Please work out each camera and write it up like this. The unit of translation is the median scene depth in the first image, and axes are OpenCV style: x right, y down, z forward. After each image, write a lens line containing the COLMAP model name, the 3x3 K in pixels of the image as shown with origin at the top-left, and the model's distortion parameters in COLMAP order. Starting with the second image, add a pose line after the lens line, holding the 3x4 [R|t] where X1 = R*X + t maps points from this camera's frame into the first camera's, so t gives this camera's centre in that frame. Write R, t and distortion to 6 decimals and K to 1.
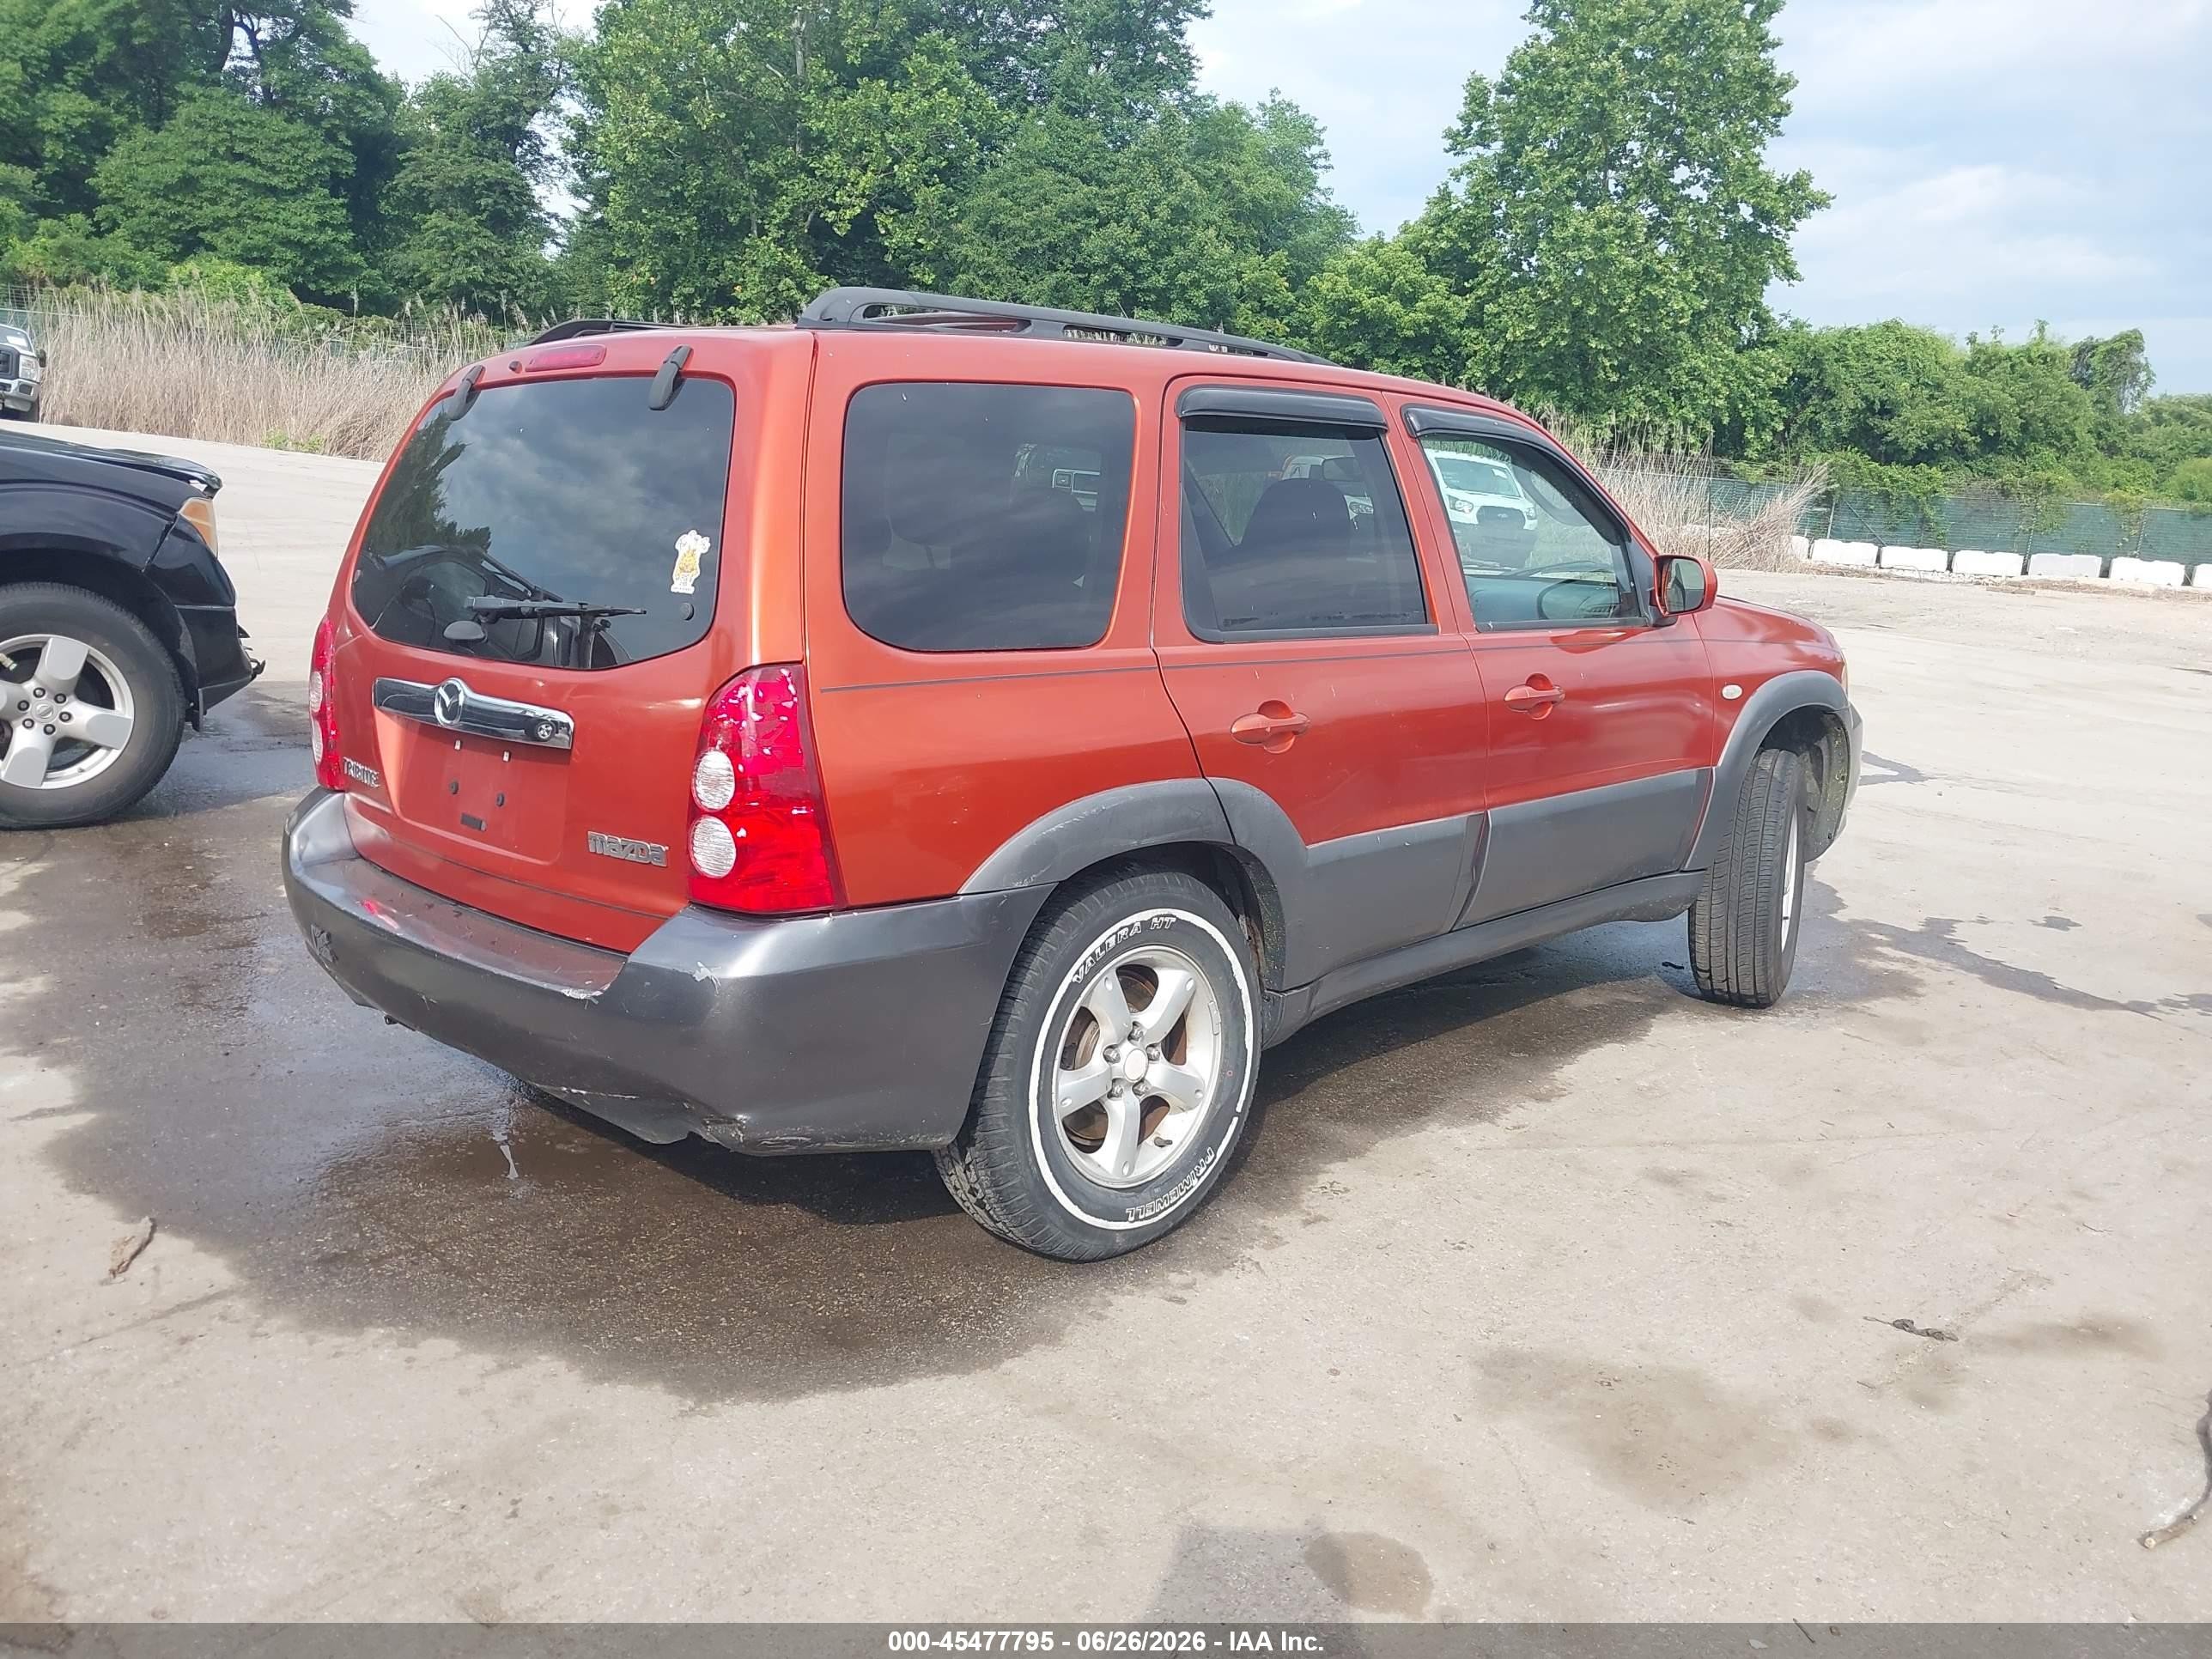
lens RADIAL K [[1744.2, 0, 1120.5], [0, 1744.2, 809.2], [0, 0, 1]] dist [0.002486, -0.002821]
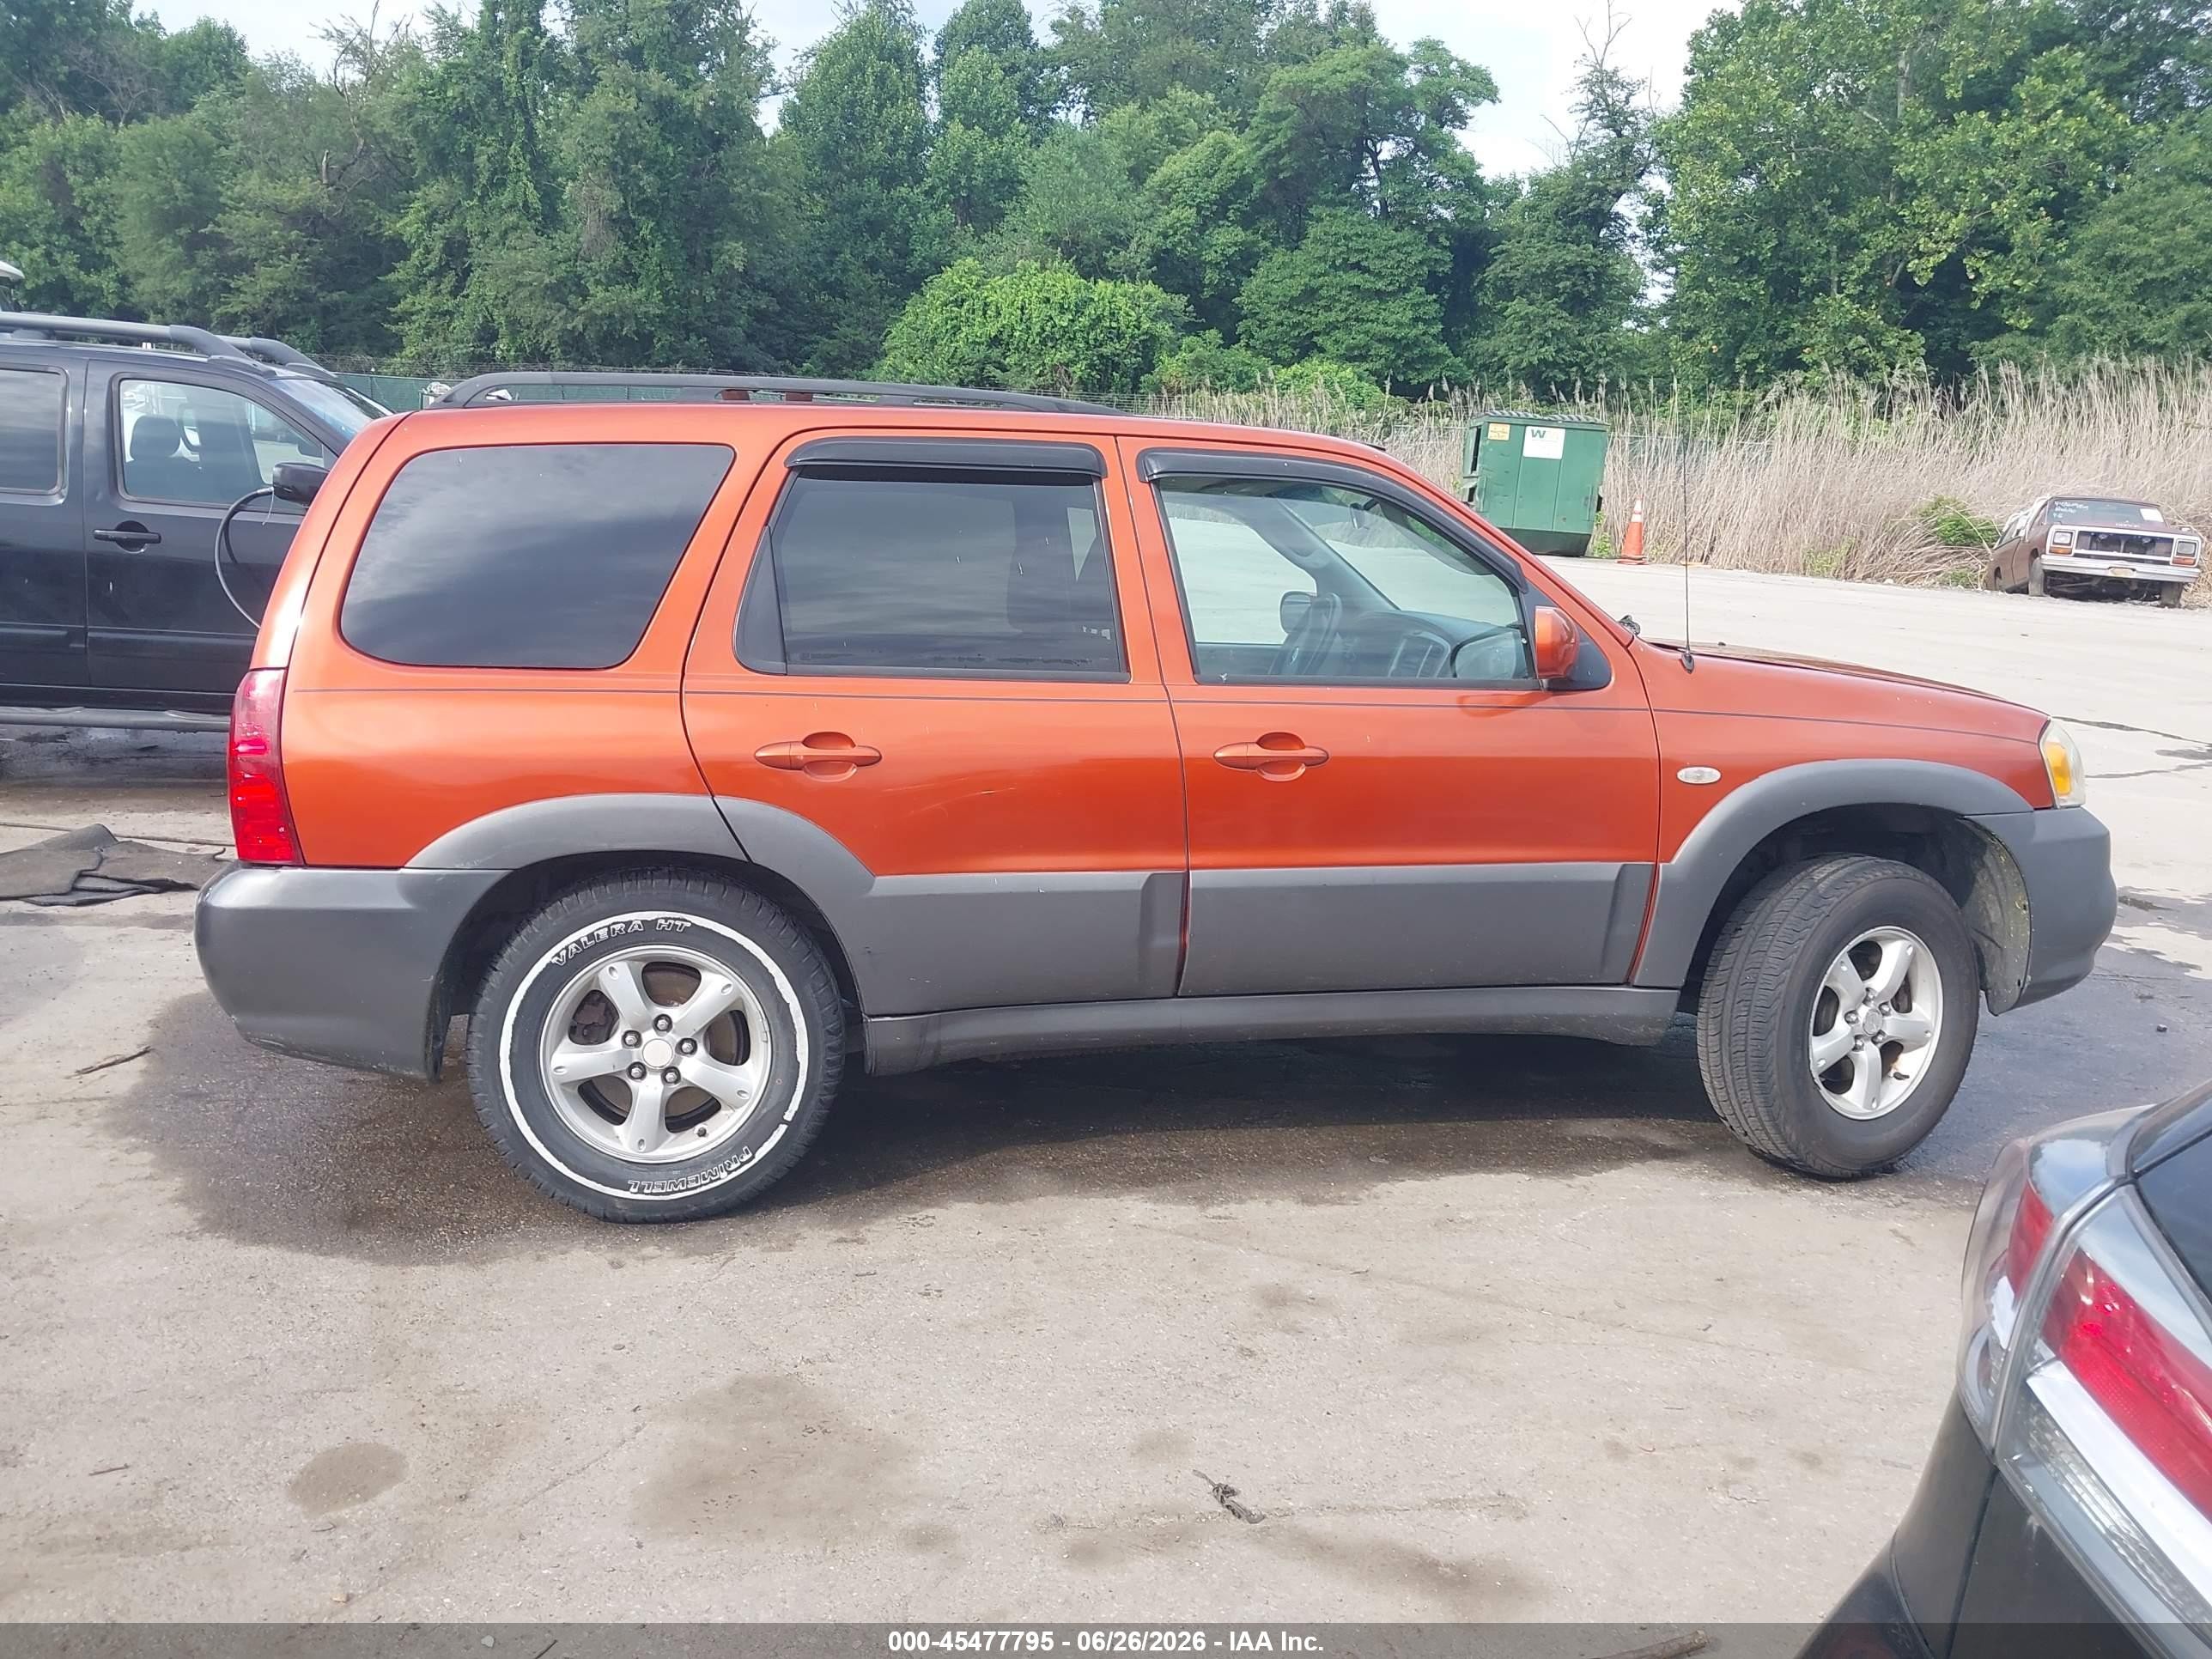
lens RADIAL K [[1744.2, 0, 1126.4], [0, 1744.2, 827.0], [0, 0, 1]] dist [0.002486, -0.002821]
pose [[0.819430, 0.080841, -0.567450, 0.509932], [-0.097625, 0.995223, 0.000806, -0.014908], [0.564805, 0.054737, 0.823407, 0.146620]]
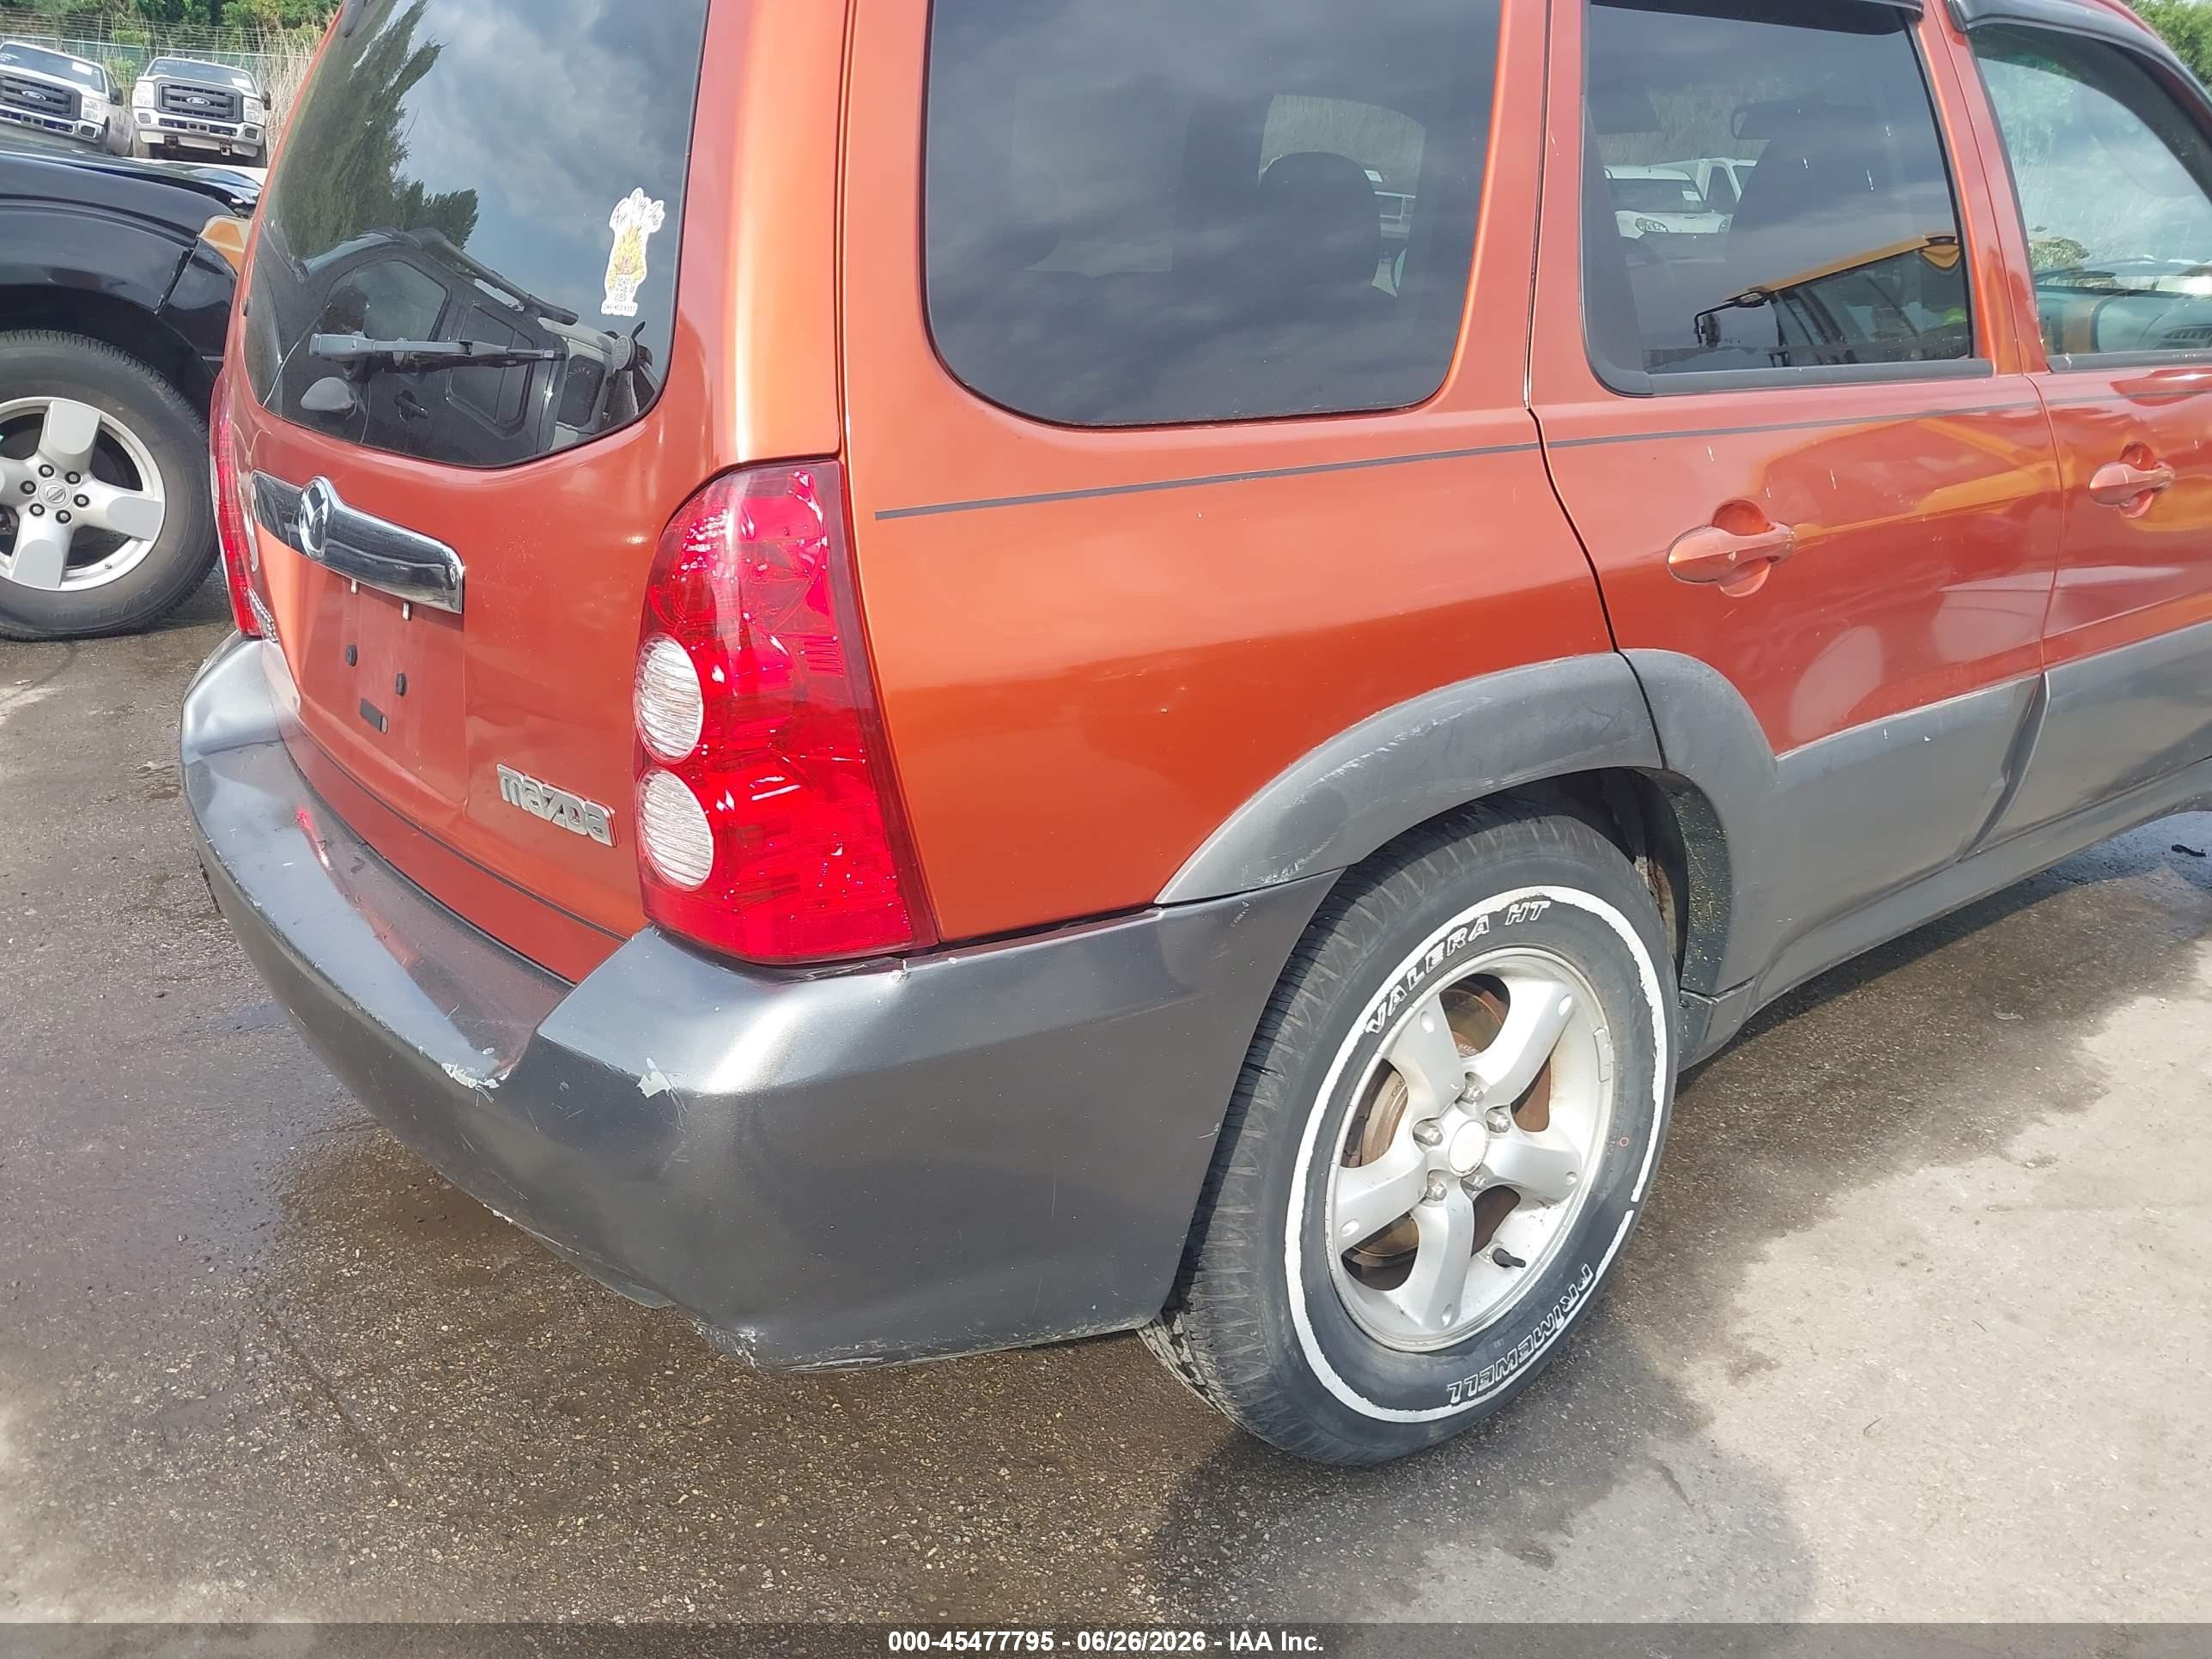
lens RADIAL K [[1744.2, 0, 1131.8], [0, 1744.2, 815.2], [0, 0, 1]] dist [0.002486, -0.002821]
pose [[0.991762, 0.018452, -0.126759, -0.018211], [0.000354, 0.989172, 0.146760, -0.027805], [0.128094, -0.145596, 0.981017, 0.254485]]
